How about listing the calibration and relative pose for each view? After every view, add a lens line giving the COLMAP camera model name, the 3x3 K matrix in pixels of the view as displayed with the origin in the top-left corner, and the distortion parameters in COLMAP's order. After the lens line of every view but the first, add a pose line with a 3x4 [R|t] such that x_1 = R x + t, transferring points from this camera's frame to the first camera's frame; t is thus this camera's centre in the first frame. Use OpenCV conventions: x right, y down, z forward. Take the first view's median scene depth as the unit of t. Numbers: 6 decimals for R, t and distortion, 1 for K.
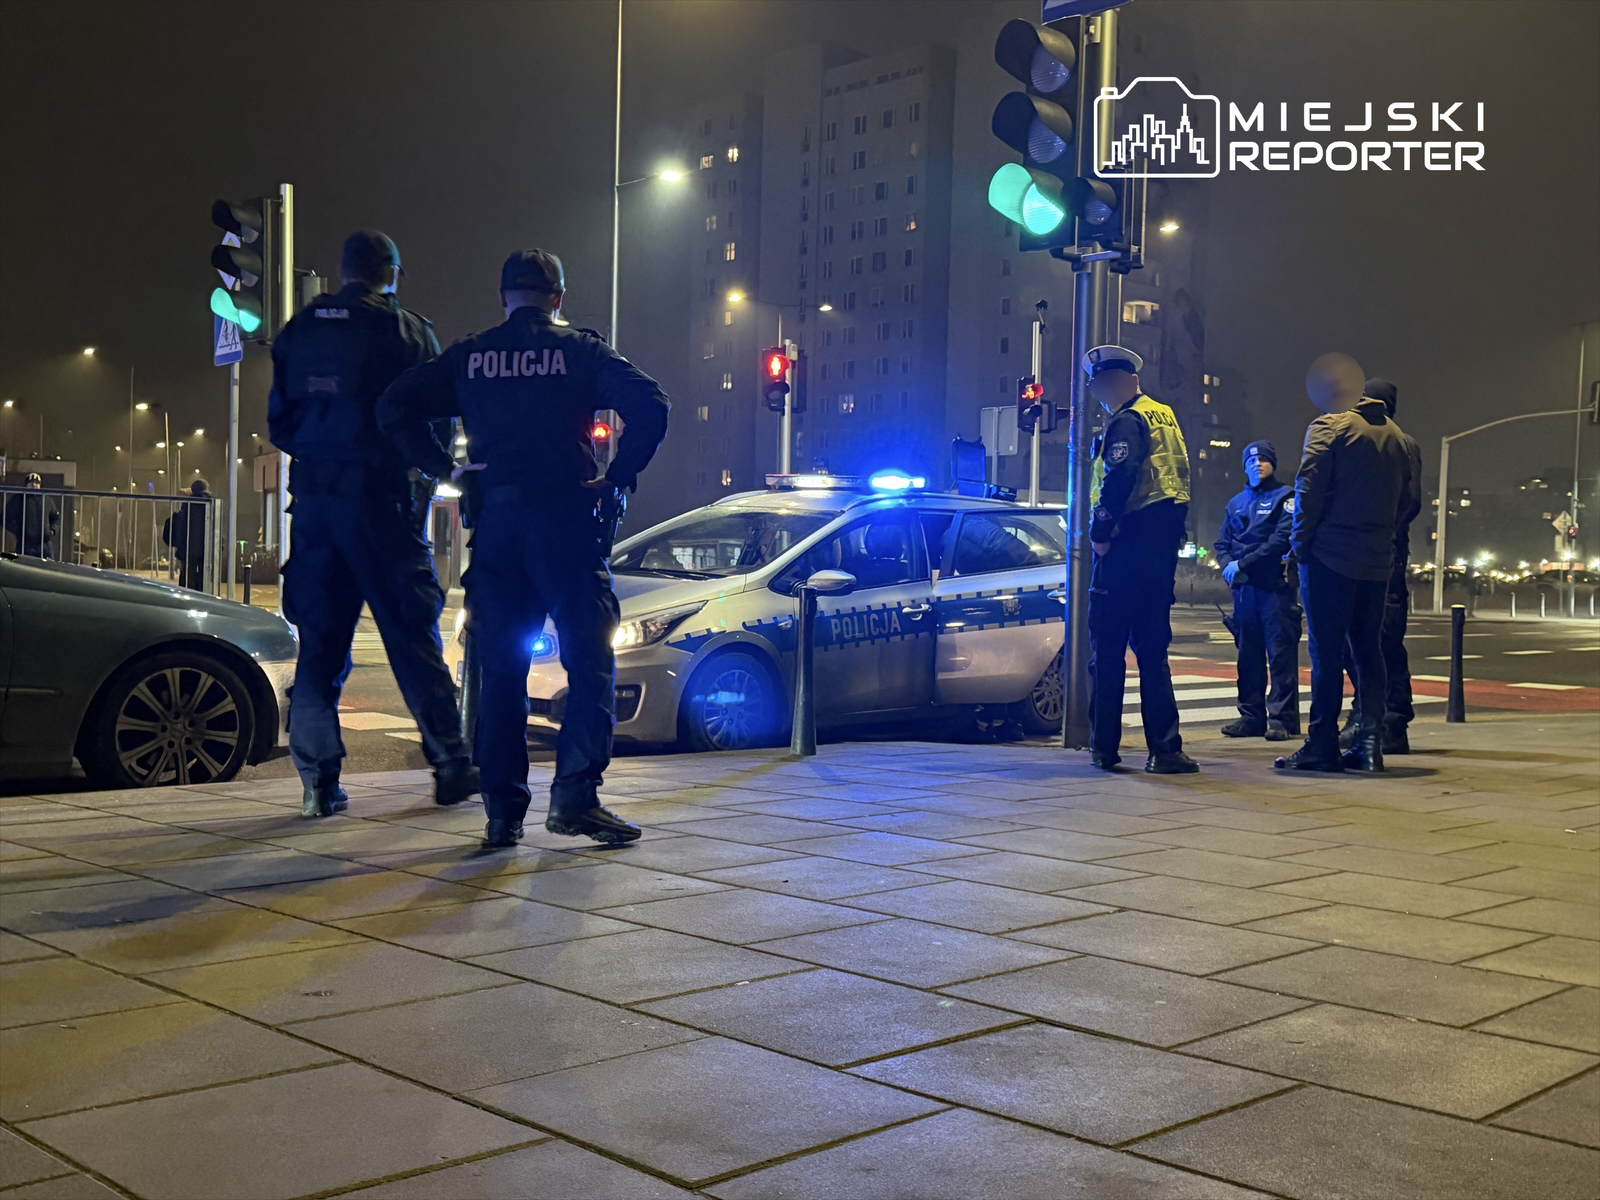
lens RADIAL K [[1707.2, 0, 817.2], [0, 1707.2, 603.0], [0, 0, 1]] dist [0.029577, 0.000000]
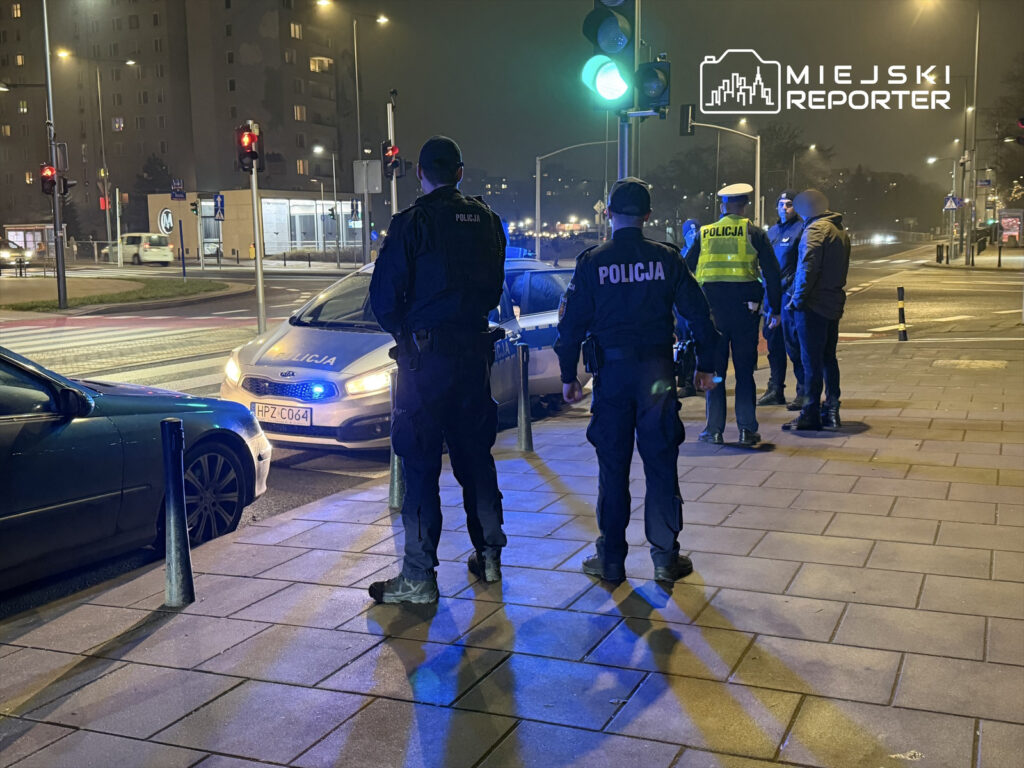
lens RADIAL K [[1092.6, 0, 506.7], [0, 1092.6, 388.7], [0, 0, 1]] dist [0.029577, 0.000000]
pose [[0.934731, -0.083316, 0.345451, -0.293486], [0.040064, 0.990636, 0.130515, -0.079764], [-0.353090, -0.108157, 0.929317, 0.060274]]
